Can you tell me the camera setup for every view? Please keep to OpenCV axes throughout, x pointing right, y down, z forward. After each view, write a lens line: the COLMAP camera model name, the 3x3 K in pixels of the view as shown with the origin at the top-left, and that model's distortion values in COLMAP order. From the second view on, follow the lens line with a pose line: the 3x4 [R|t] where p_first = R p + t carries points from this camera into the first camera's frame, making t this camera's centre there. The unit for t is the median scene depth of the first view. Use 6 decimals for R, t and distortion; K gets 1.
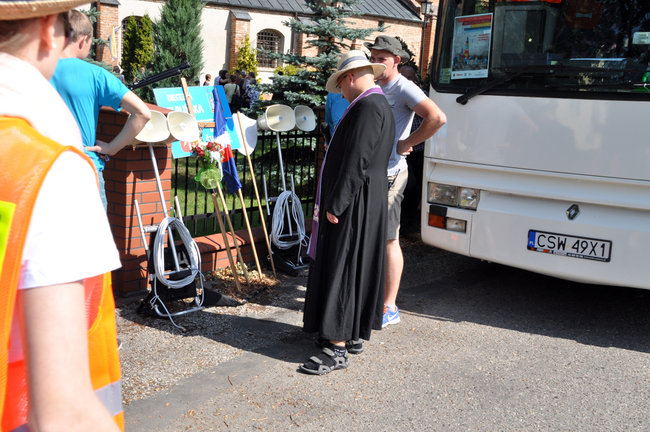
lens RADIAL K [[783.4, 0, 325.0], [0, 783.4, 216.0], [0, 0, 1]] dist [0.052074, 0.037740]
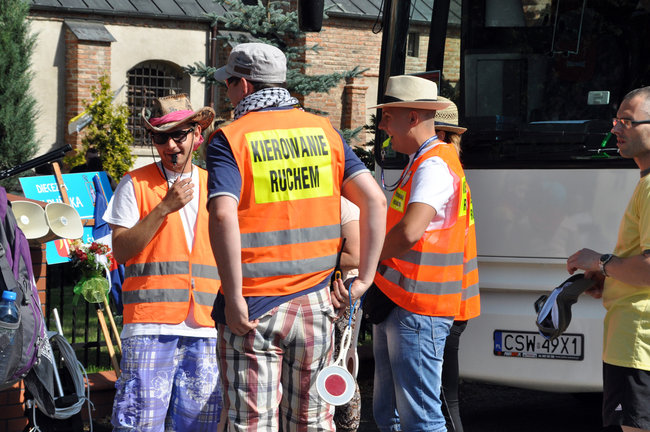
lens RADIAL K [[2243.1, 0, 325.0], [0, 2243.1, 216.0], [0, 0, 1]] dist [0.585564, 0.029131]
pose [[0.999287, -0.037220, 0.006269, 0.067759], [0.037741, 0.987521, -0.152900, 0.227136], [-0.000500, 0.153028, 0.988222, -1.196056]]
